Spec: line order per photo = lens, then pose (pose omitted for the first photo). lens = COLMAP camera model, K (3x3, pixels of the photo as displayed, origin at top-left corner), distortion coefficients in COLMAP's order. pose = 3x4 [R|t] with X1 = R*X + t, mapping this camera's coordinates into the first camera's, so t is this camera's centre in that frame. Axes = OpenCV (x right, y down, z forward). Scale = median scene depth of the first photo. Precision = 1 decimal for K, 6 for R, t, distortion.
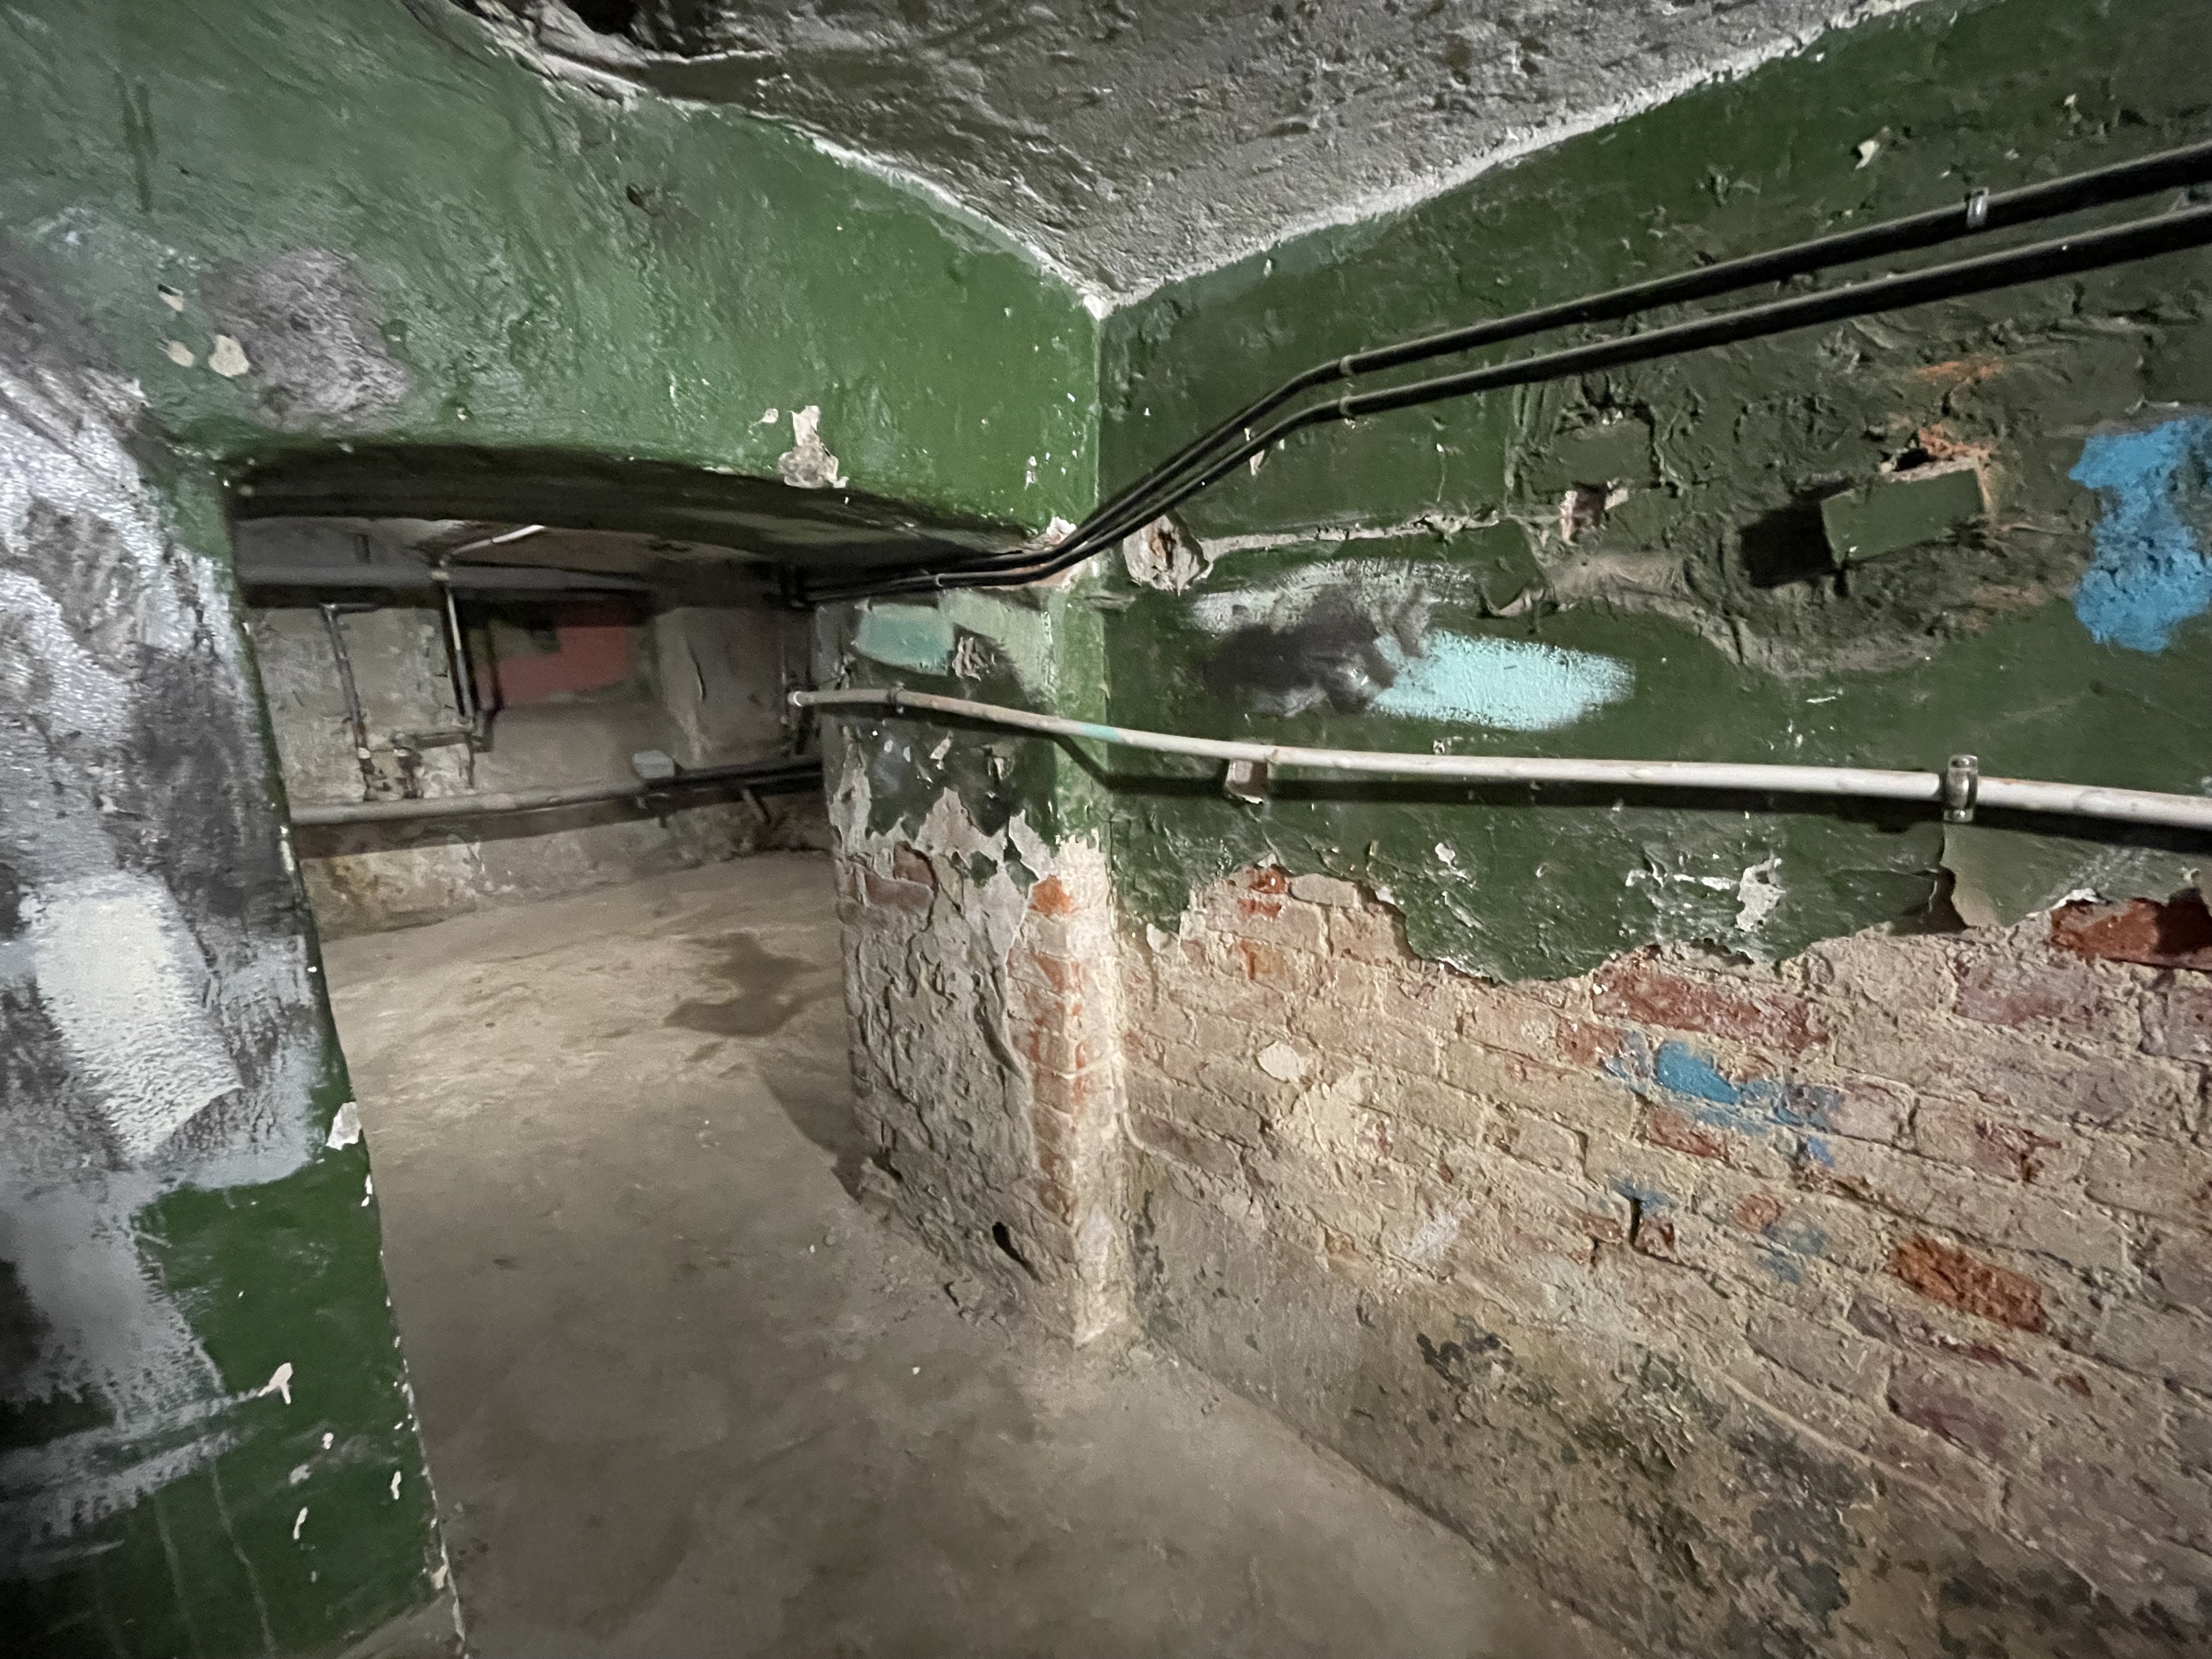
lens RADIAL K [[895.8, 0, 1103.4], [0, 895.8, 829.3], [0, 0, 1]] dist [-0.003286, -0.000059]
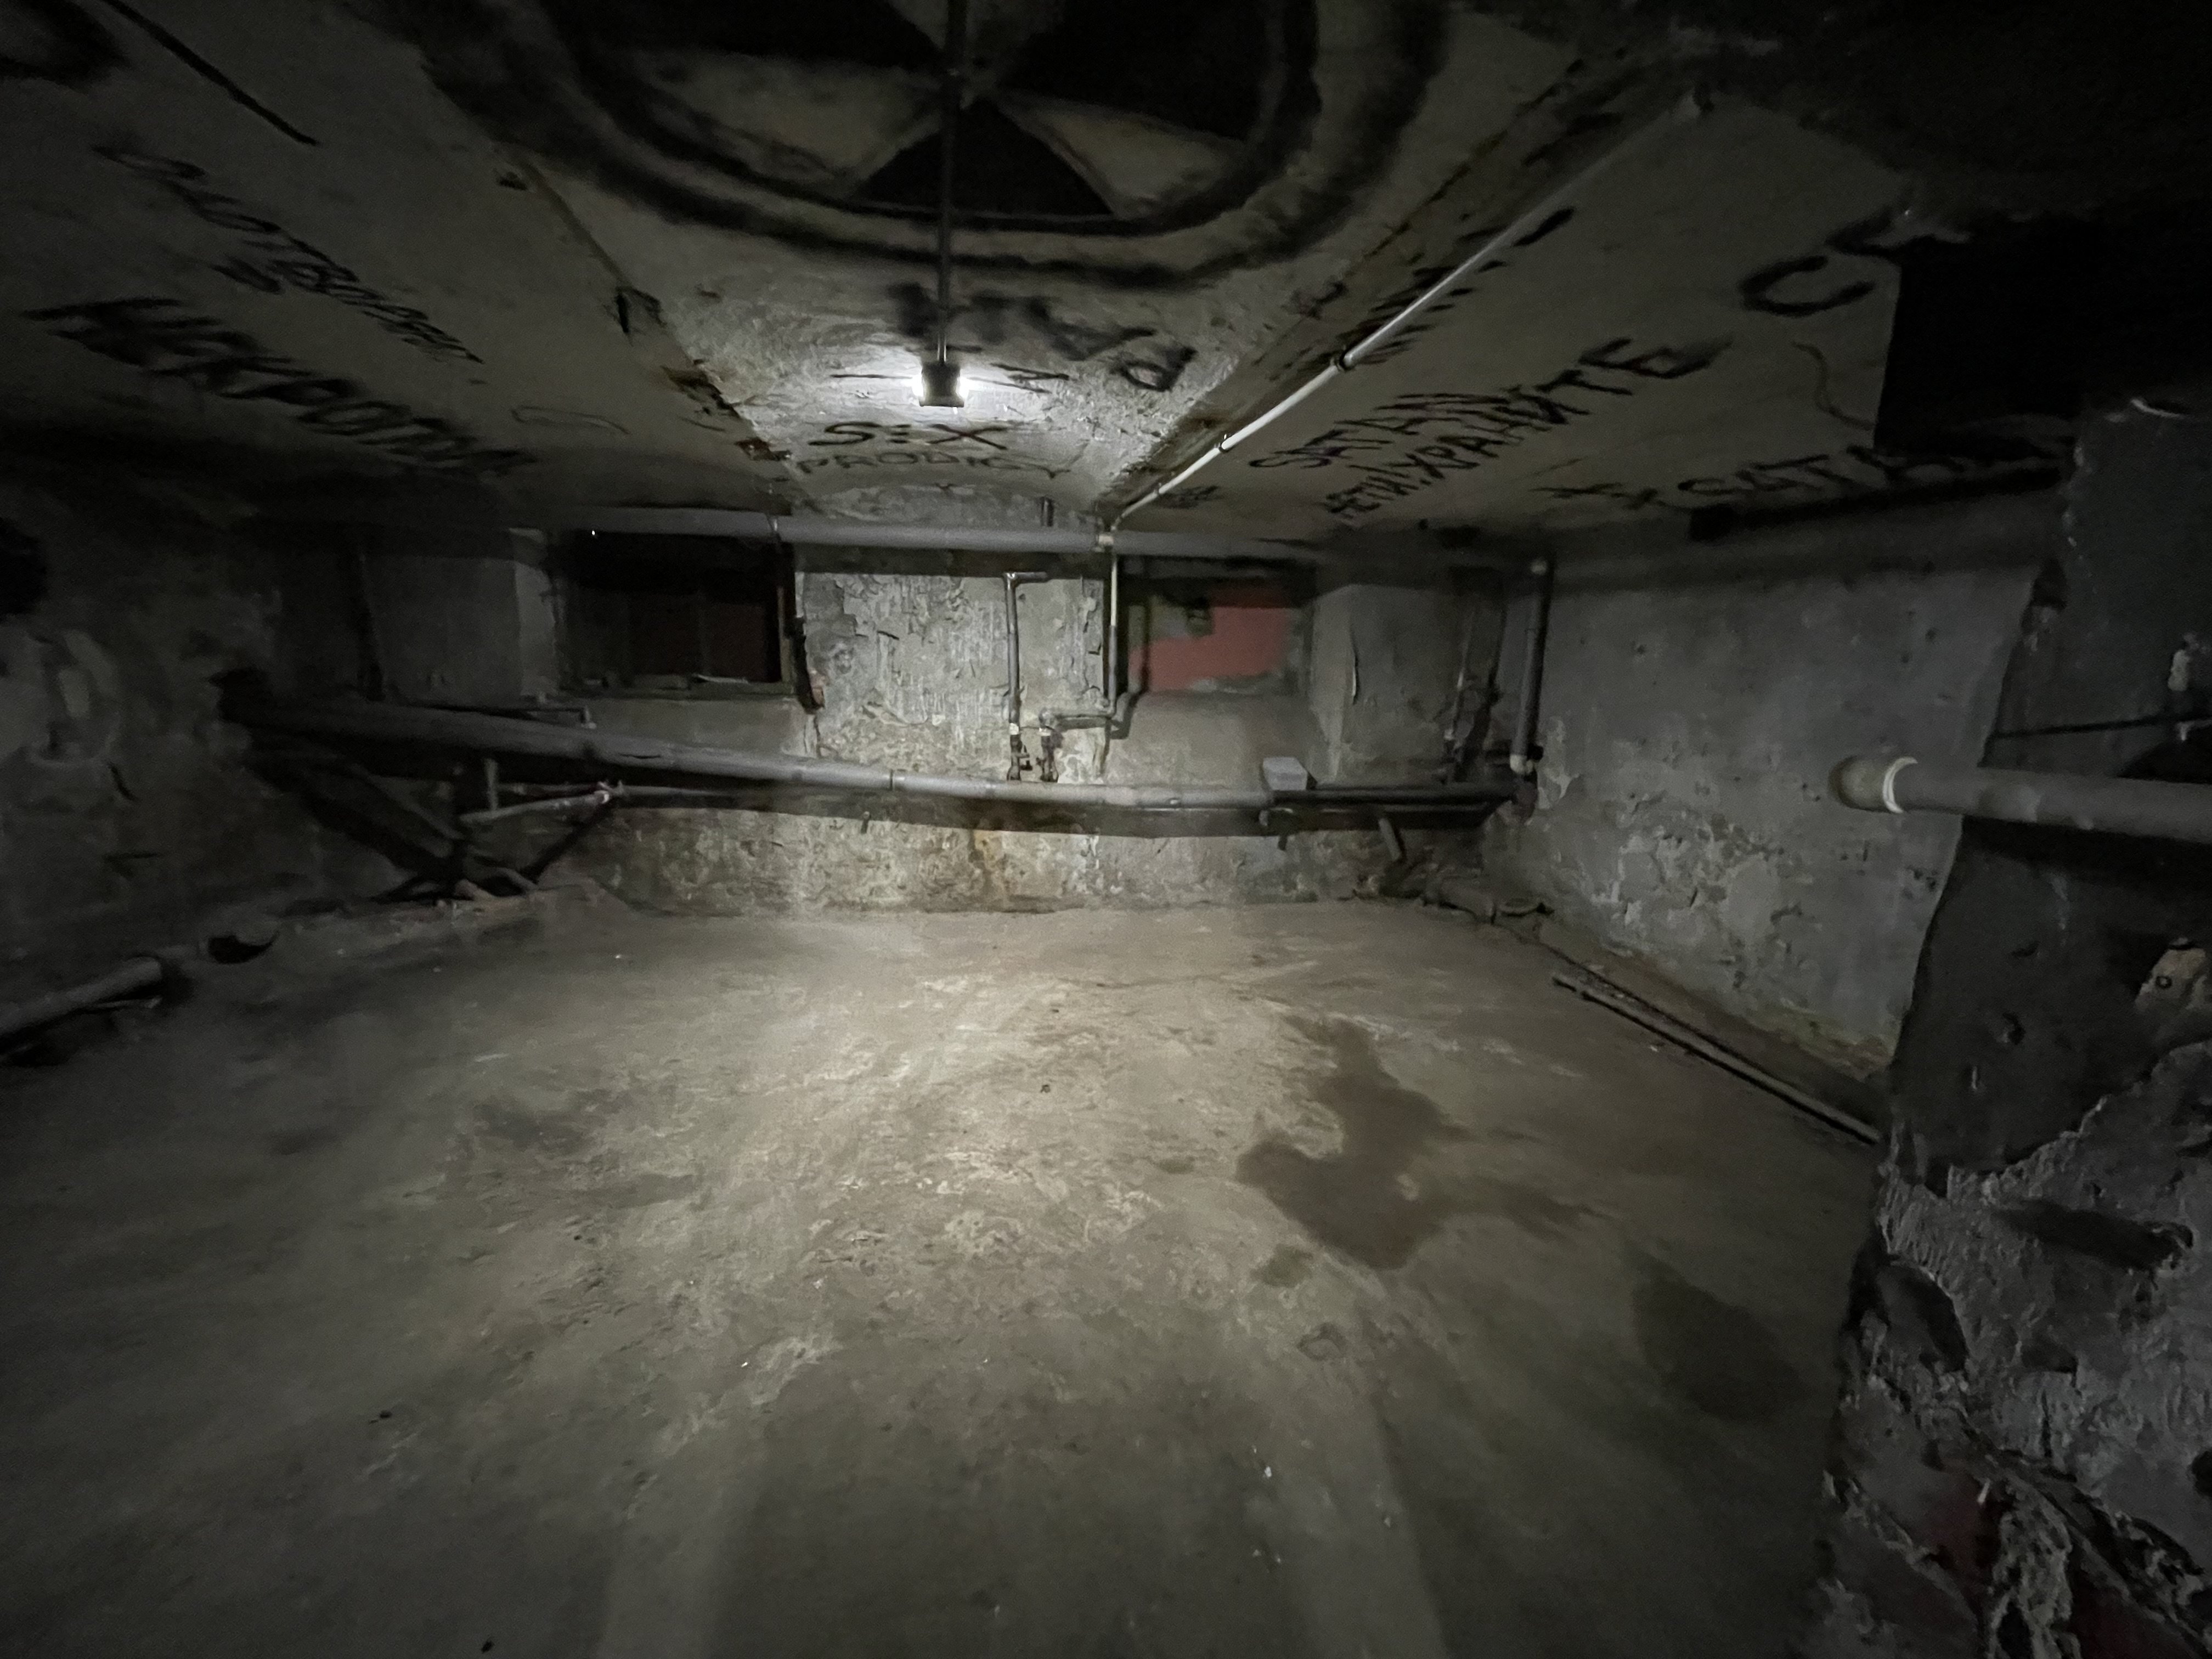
lens RADIAL K [[895.8, 0, 1101.3], [0, 895.8, 831.5], [0, 0, 1]] dist [-0.003286, -0.000059]
pose [[0.783516, 0.167708, -0.598312, -0.601019], [-0.167391, 0.984260, 0.056685, -0.176601], [0.598401, 0.055738, 0.799256, 1.098794]]
